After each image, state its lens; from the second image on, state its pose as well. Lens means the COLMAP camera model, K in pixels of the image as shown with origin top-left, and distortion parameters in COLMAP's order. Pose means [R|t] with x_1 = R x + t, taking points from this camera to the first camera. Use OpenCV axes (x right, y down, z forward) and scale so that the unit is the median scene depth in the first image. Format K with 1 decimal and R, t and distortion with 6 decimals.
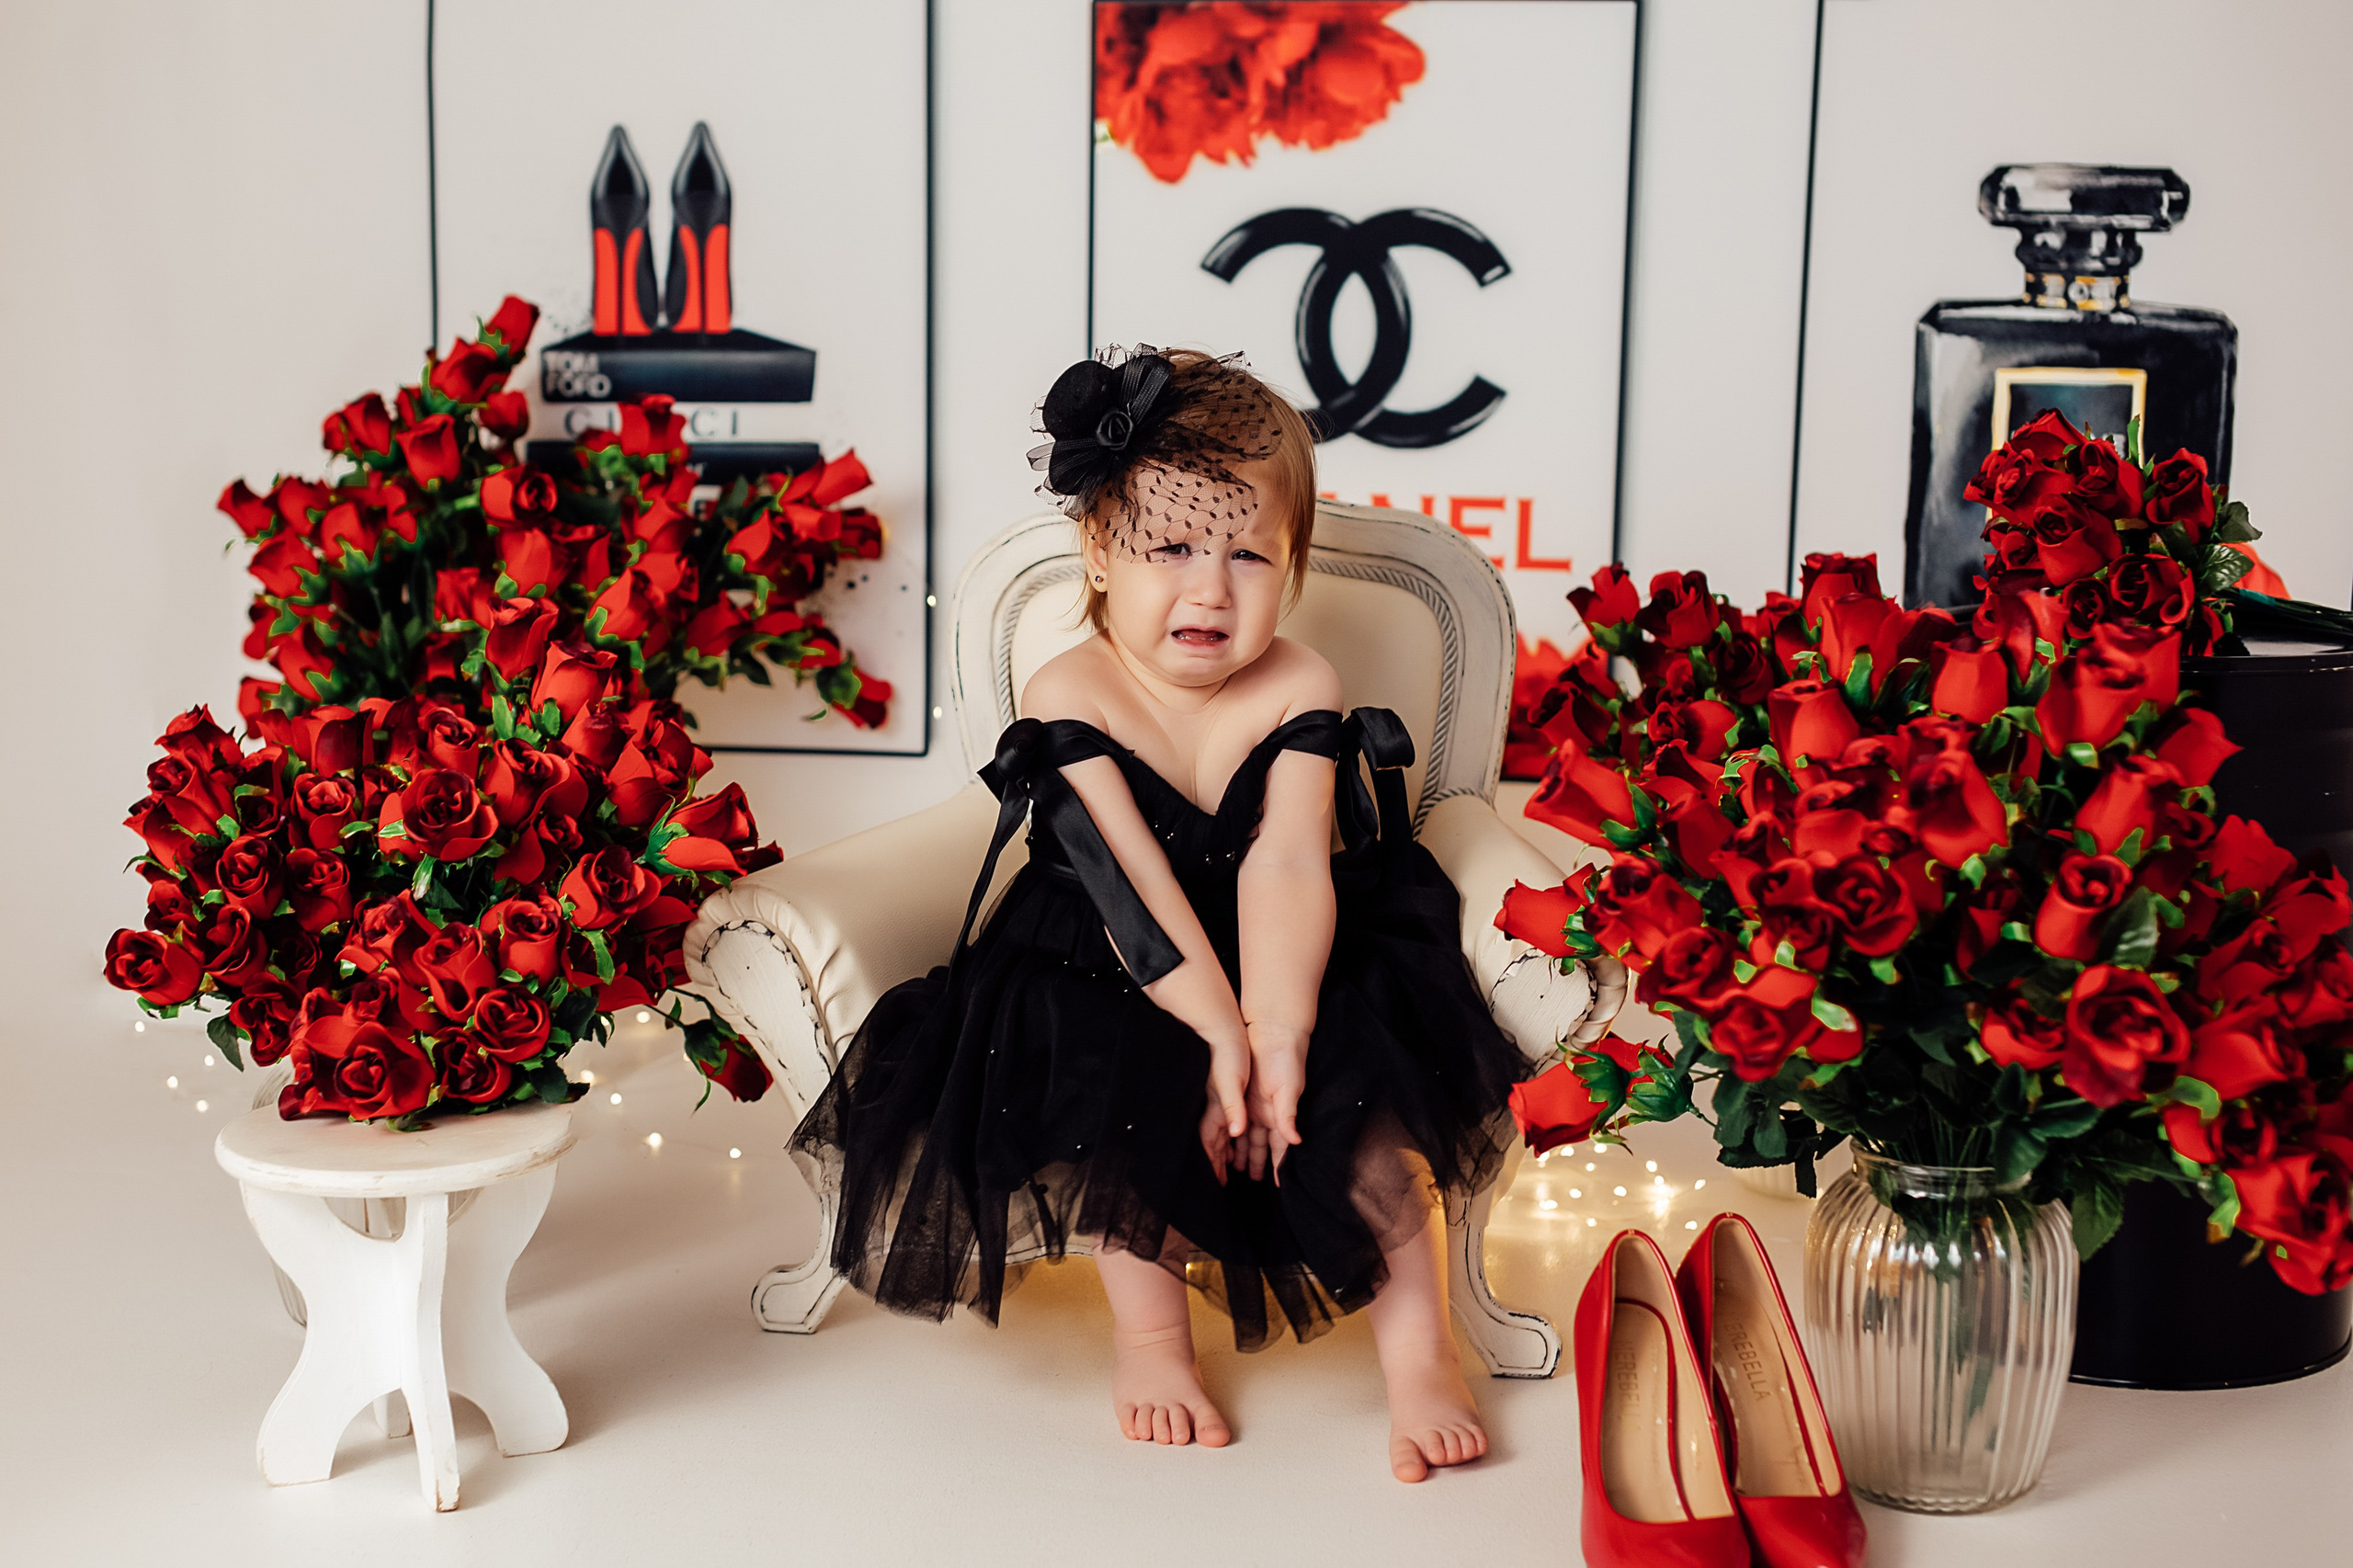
lens RADIAL K [[3538.0, 0, 1061.9], [0, 3538.0, 752.9], [0, 0, 1]] dist [-0.133579, 0.165687]
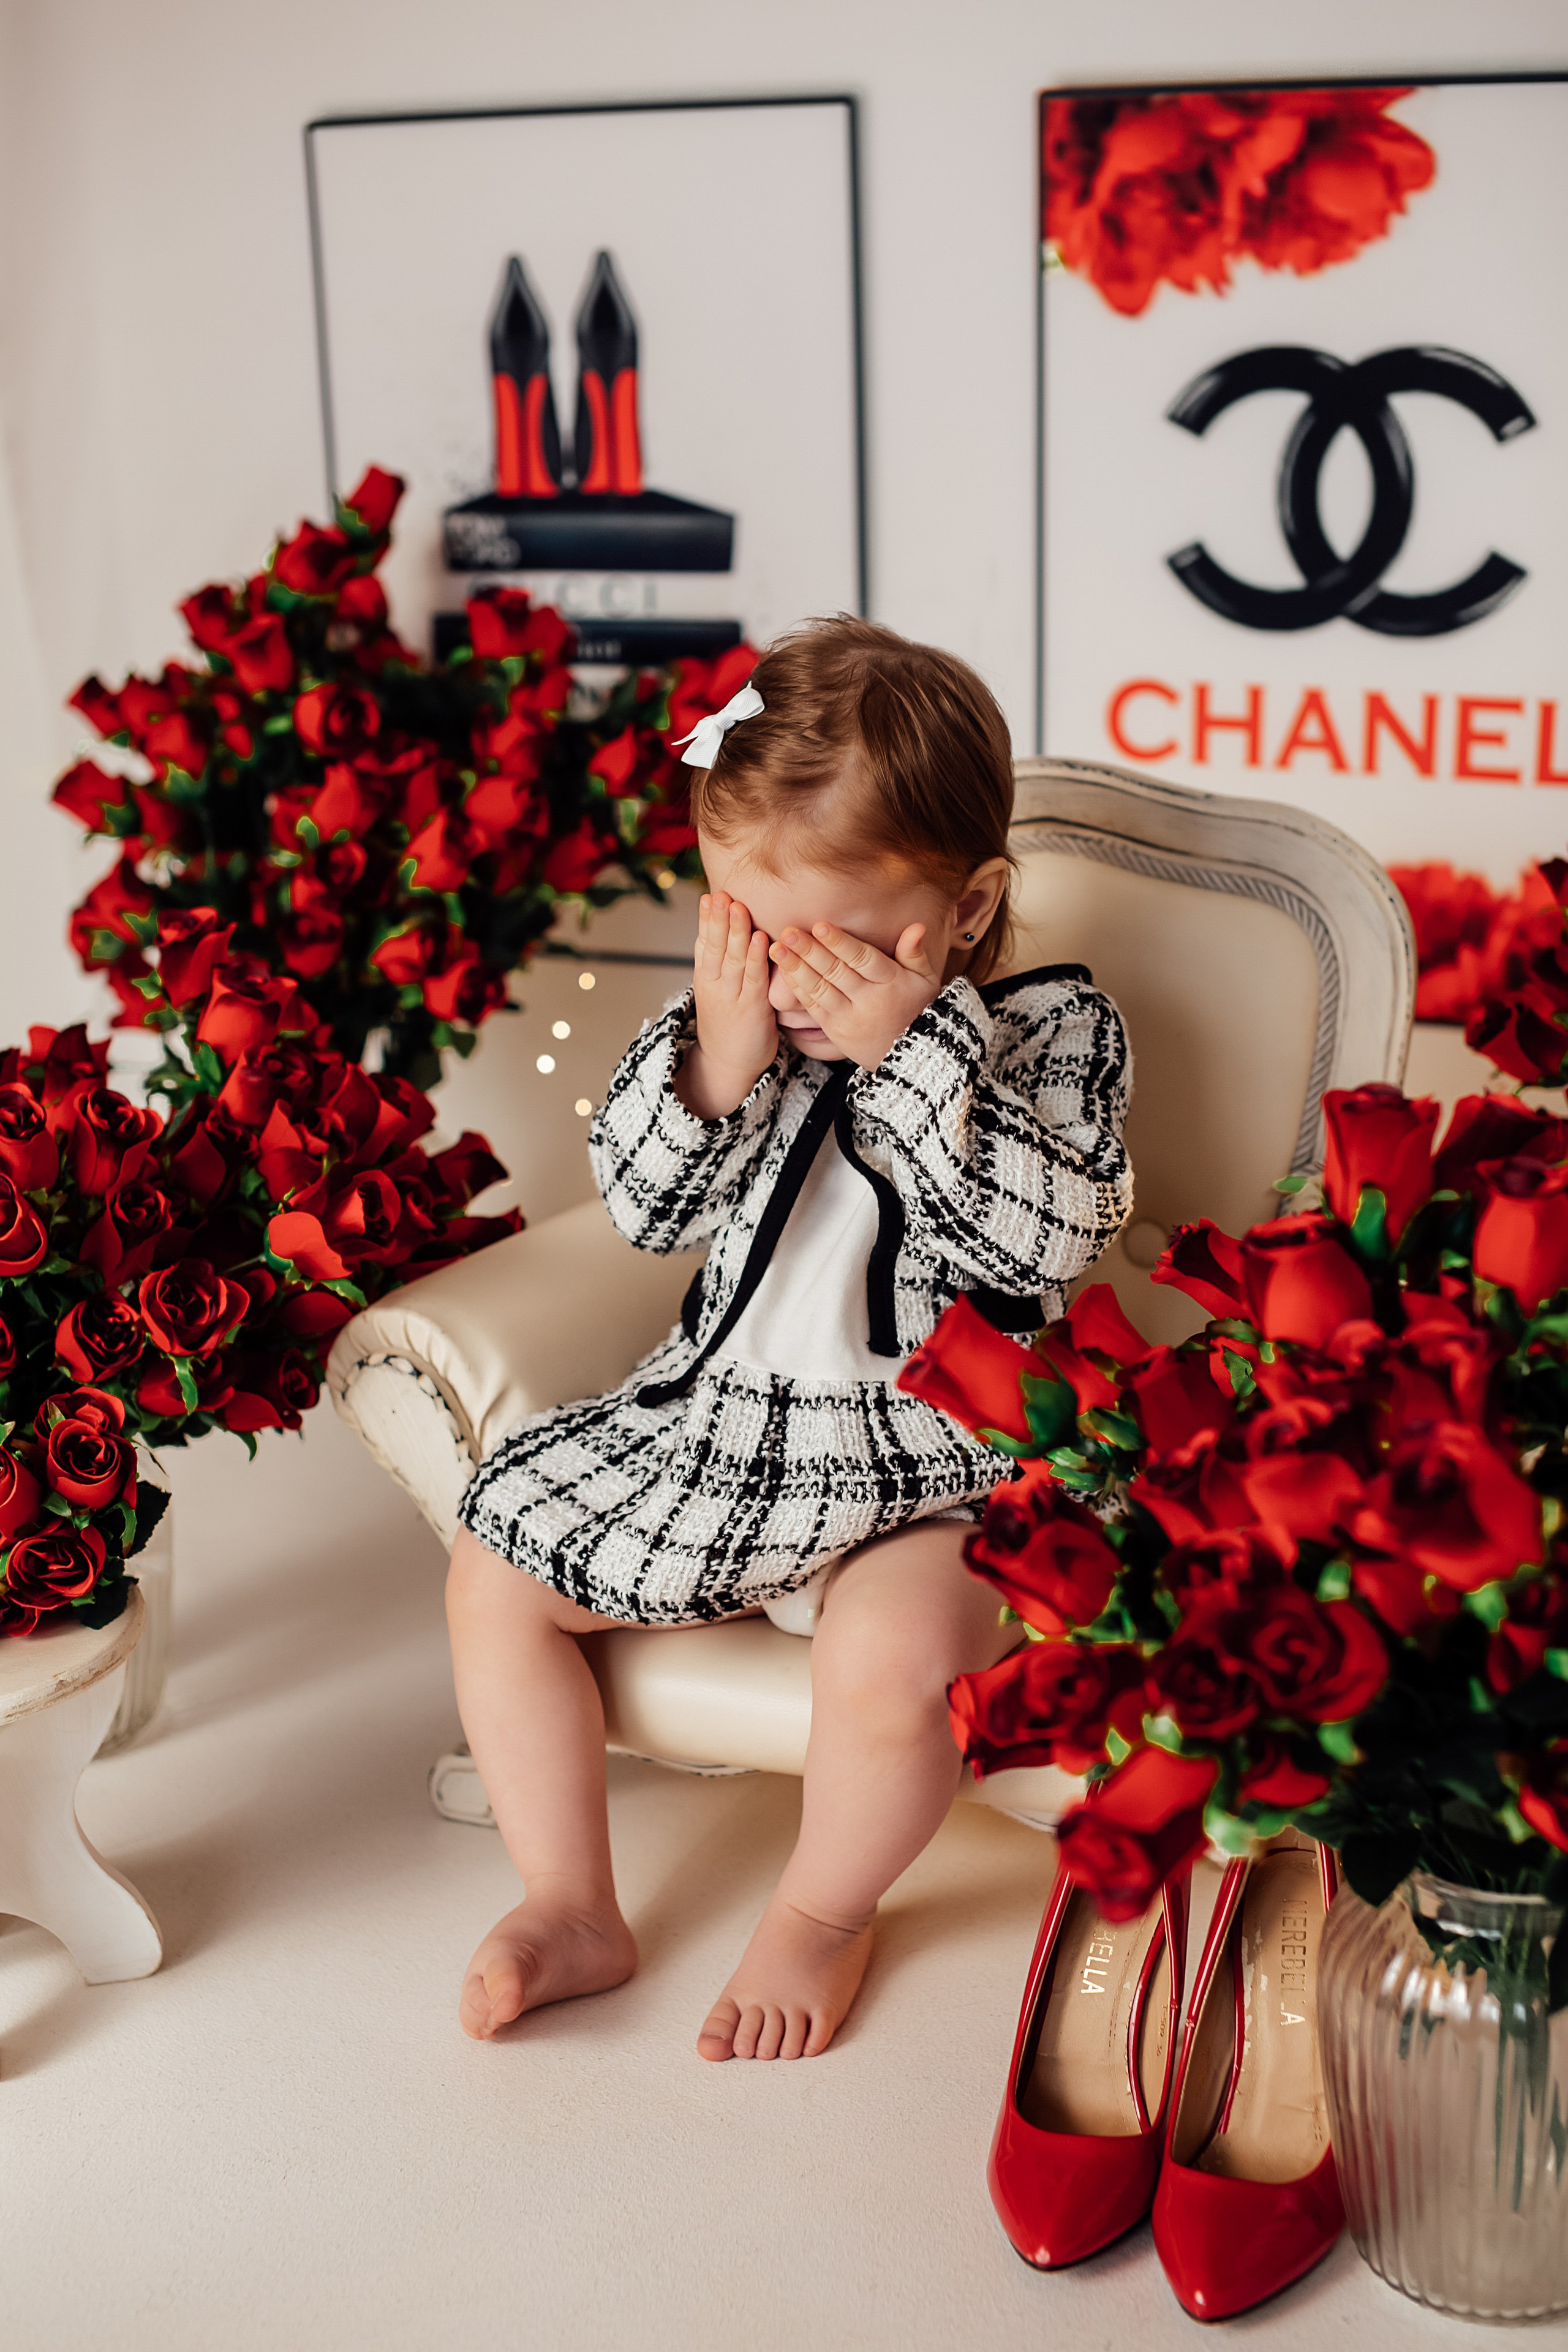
lens RADIAL K [[3190.5, 0, 777.1], [0, 3190.5, 1184.3], [0, 0, 1]] dist [-0.149253, 0.290510]
pose [[0.979399, 0.032399, -0.199320, 0.106418], [-0.000264, 0.987250, 0.159180, -0.078643], [0.201936, -0.155848, 0.966919, 0.228338]]
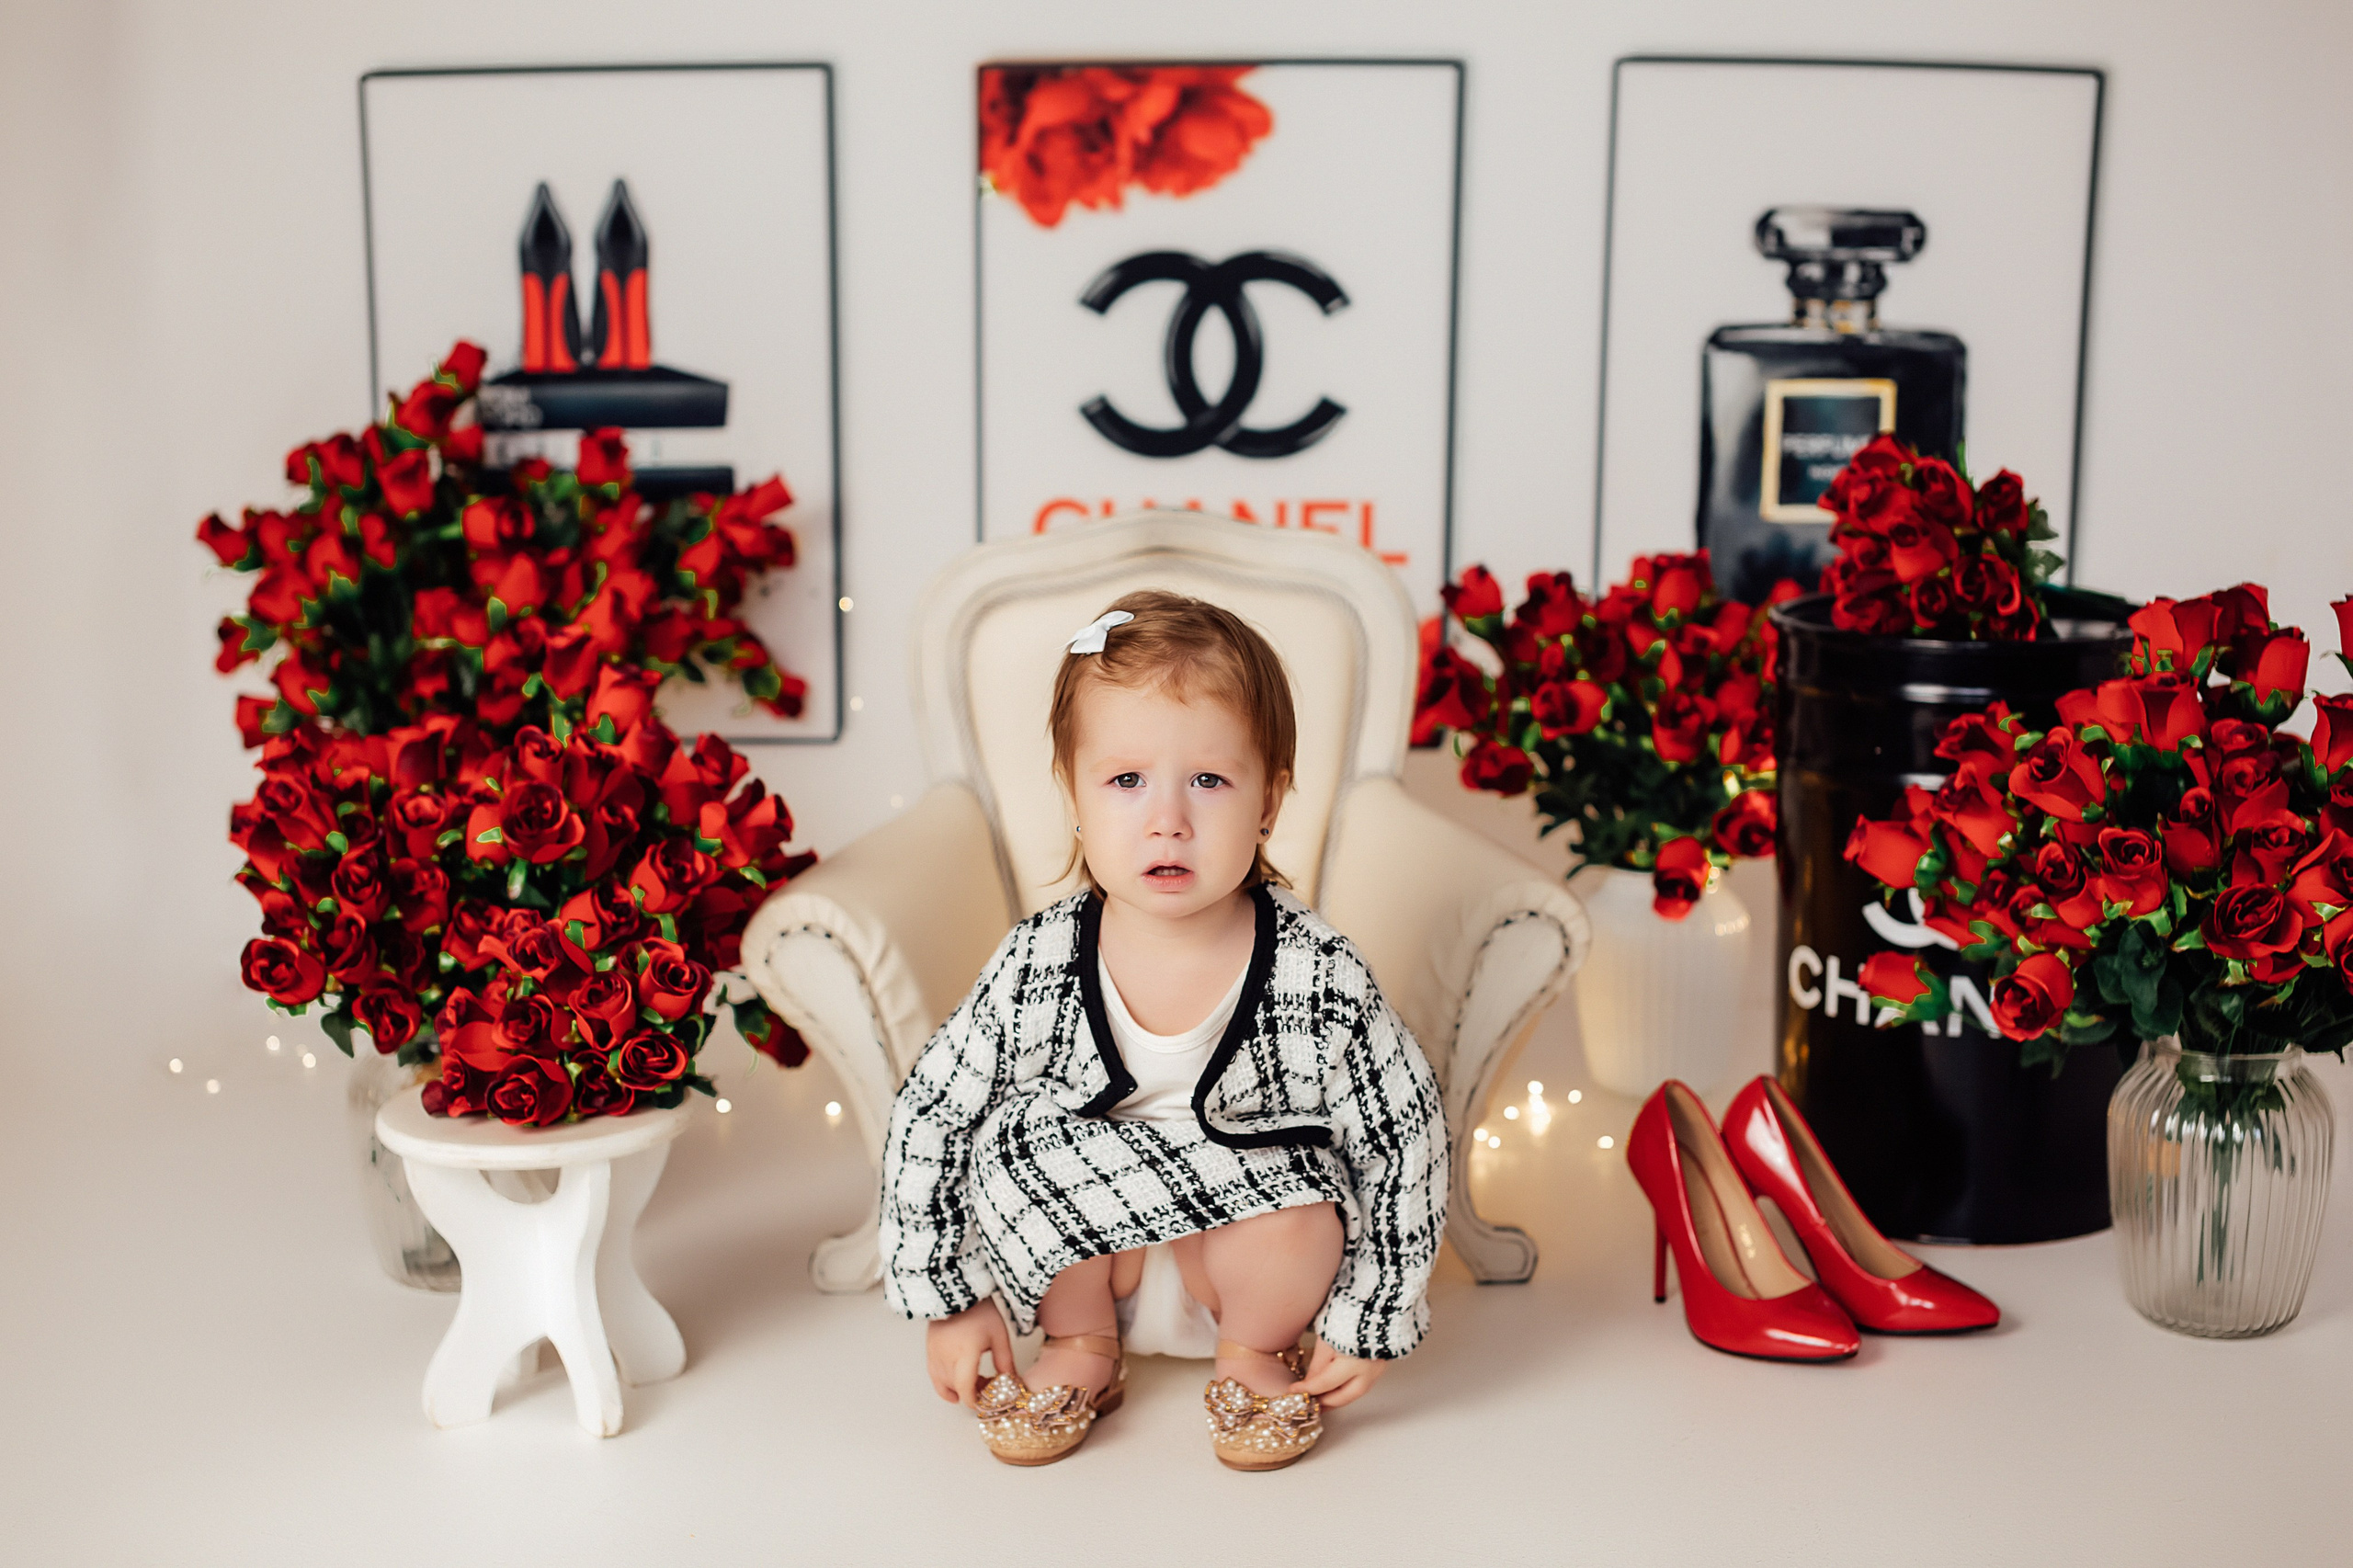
lens RADIAL K [[3298.7, 0, 1177.7], [0, 3298.7, 768.2], [0, 0, 1]] dist [-0.143890, 0.230830]
pose [[0.987654, -0.034692, 0.152762, -0.096703], [0.031140, 0.999187, 0.025590, -0.015079], [-0.153525, -0.020517, 0.987932, -0.049566]]
